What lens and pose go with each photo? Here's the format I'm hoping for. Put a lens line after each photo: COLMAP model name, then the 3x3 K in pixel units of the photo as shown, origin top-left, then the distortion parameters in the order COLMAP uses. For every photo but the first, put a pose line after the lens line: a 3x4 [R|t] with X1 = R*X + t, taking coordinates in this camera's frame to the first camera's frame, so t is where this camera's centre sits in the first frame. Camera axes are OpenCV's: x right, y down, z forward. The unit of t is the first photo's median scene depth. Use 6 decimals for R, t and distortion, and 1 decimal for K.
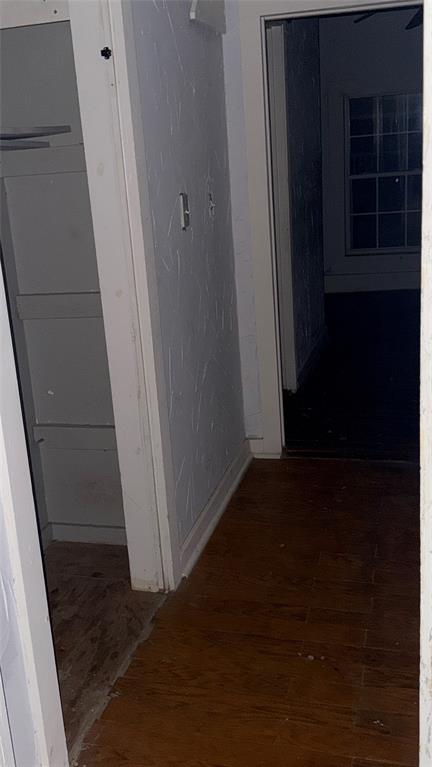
lens RADIAL K [[754.5, 0, 236.3], [0, 754.5, 386.3], [0, 0, 1]] dist [0.175471, -0.428279]
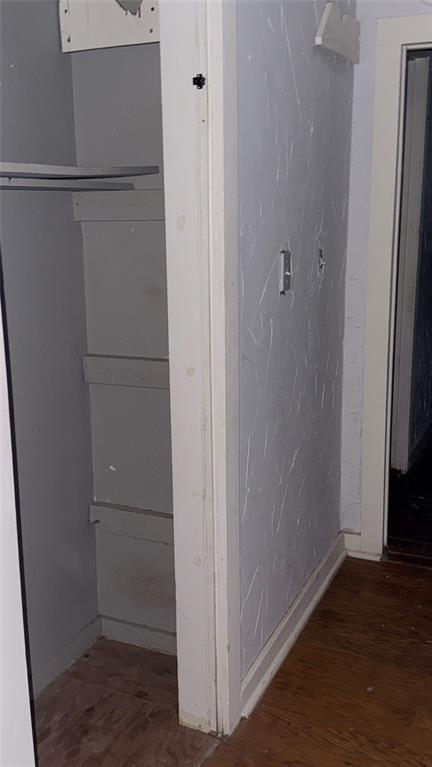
lens RADIAL K [[754.5, 0, 236.3], [0, 754.5, 386.3], [0, 0, 1]] dist [0.175471, -0.428279]
pose [[0.984634, 0.090628, -0.149271, 0.013812], [-0.095810, 0.995009, -0.027881, -0.075300], [0.146000, 0.041754, 0.988403, 0.173614]]
